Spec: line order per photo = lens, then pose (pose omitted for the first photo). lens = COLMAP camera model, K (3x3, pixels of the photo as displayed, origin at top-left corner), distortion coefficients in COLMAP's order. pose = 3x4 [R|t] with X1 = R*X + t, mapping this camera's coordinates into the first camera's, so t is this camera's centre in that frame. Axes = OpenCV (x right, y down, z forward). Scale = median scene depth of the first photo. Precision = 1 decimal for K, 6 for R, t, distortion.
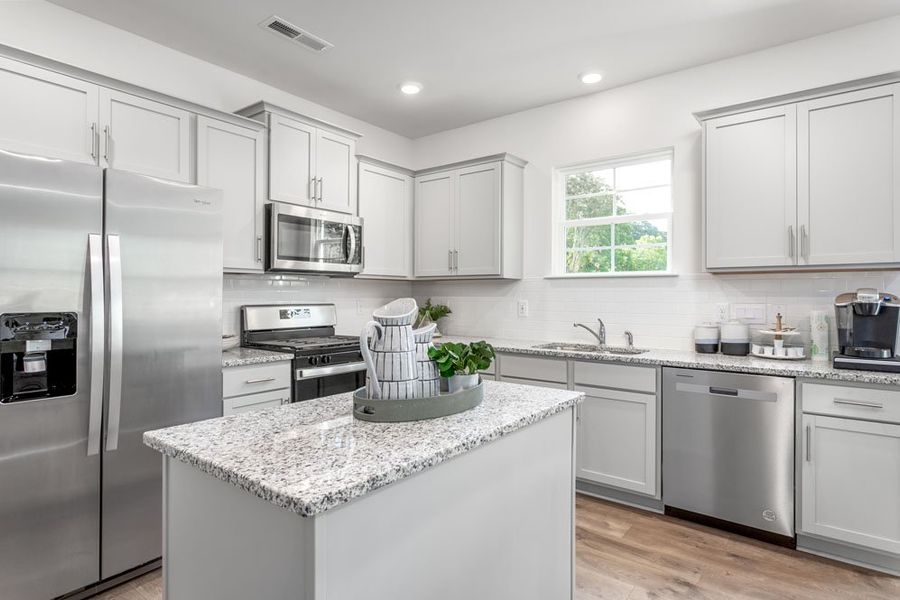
lens RADIAL K [[471.0, 0, 443.7], [0, 471.0, 298.4], [0, 0, 1]] dist [-0.019488, 0.000015]
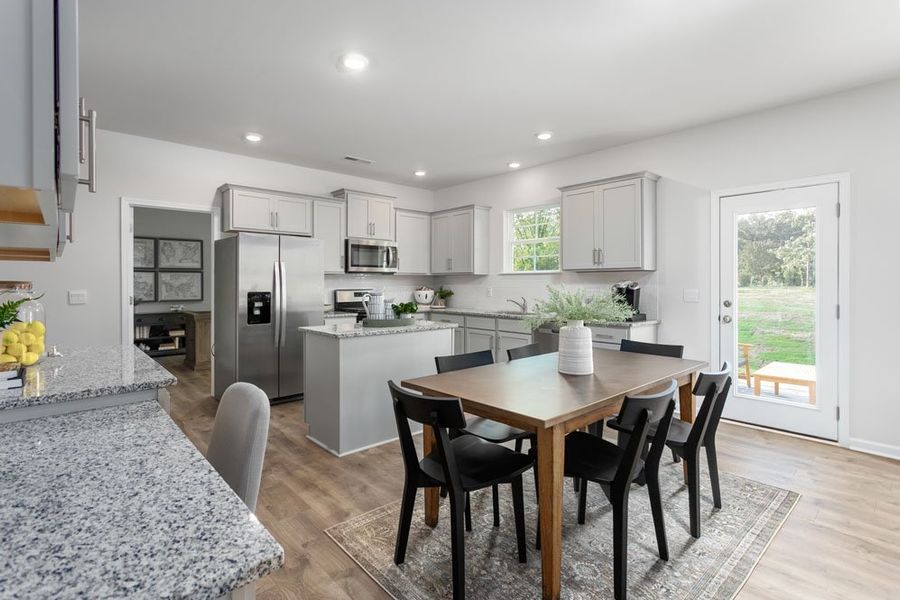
lens RADIAL K [[428.4, 0, 443.6], [0, 428.4, 282.6], [0, 0, 1]] dist [0.018310, 0.001528]
pose [[0.982937, -0.003782, -0.183901, 0.351983], [0.002661, 0.999976, -0.006346, -0.002979], [0.183921, 0.005749, 0.982924, -0.690808]]
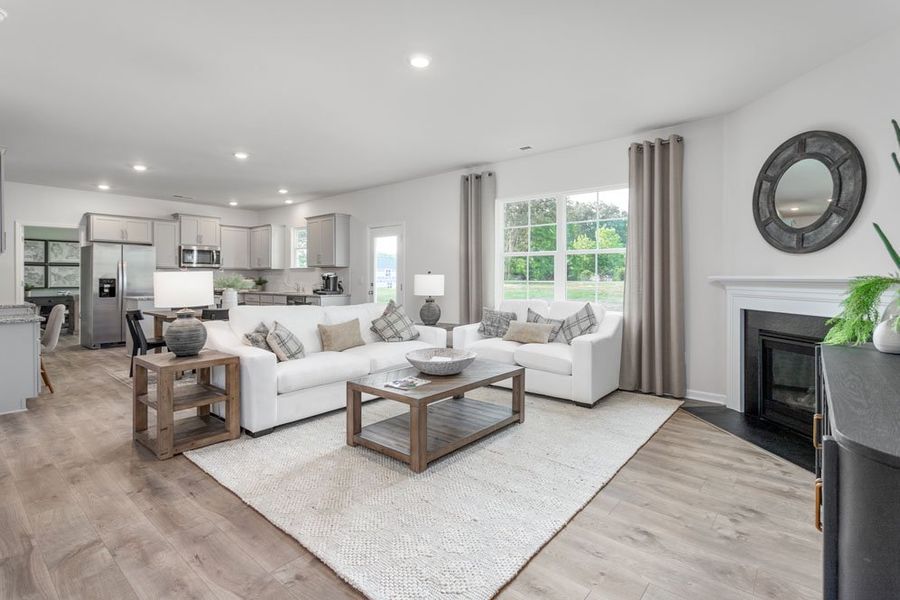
lens RADIAL K [[428.4, 0, 433.1], [0, 428.4, 275.2], [0, 0, 1]] dist [0.018310, 0.001528]
pose [[0.997726, -0.000748, -0.067399, 1.408224], [-0.000106, 0.999920, -0.012667, 0.028766], [0.067403, 0.012646, 0.997646, -1.635725]]
